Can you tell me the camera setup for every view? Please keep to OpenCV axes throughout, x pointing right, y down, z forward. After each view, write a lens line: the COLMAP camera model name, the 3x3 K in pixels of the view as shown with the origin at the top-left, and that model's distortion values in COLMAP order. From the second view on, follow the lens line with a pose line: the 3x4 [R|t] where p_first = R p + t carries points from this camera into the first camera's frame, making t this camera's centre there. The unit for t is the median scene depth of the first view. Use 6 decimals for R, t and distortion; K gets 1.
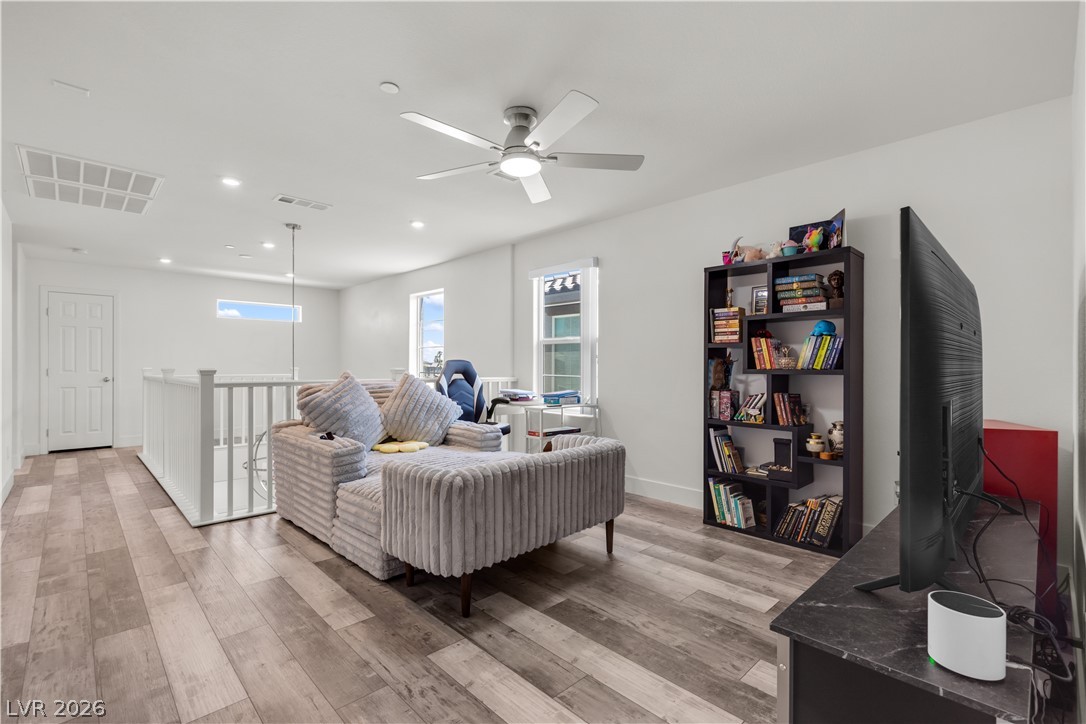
lens RADIAL K [[488.9, 0, 548.4], [0, 488.9, 367.9], [0, 0, 1]] dist [0.004074, 0.000176]
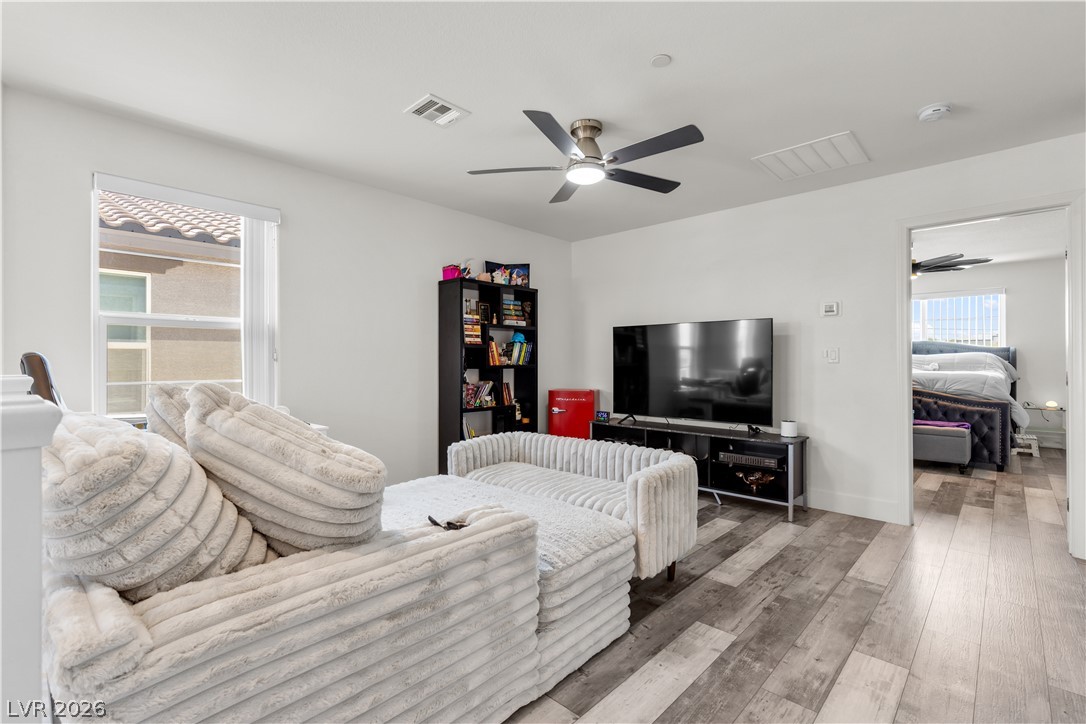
lens RADIAL K [[488.9, 0, 548.4], [0, 488.9, 367.9], [0, 0, 1]] dist [0.004074, 0.000176]
pose [[-0.042842, -0.016775, 0.998941, -1.151083], [0.005608, 0.999839, 0.017030, -0.015752], [-0.999066, 0.006332, -0.042741, 1.174540]]
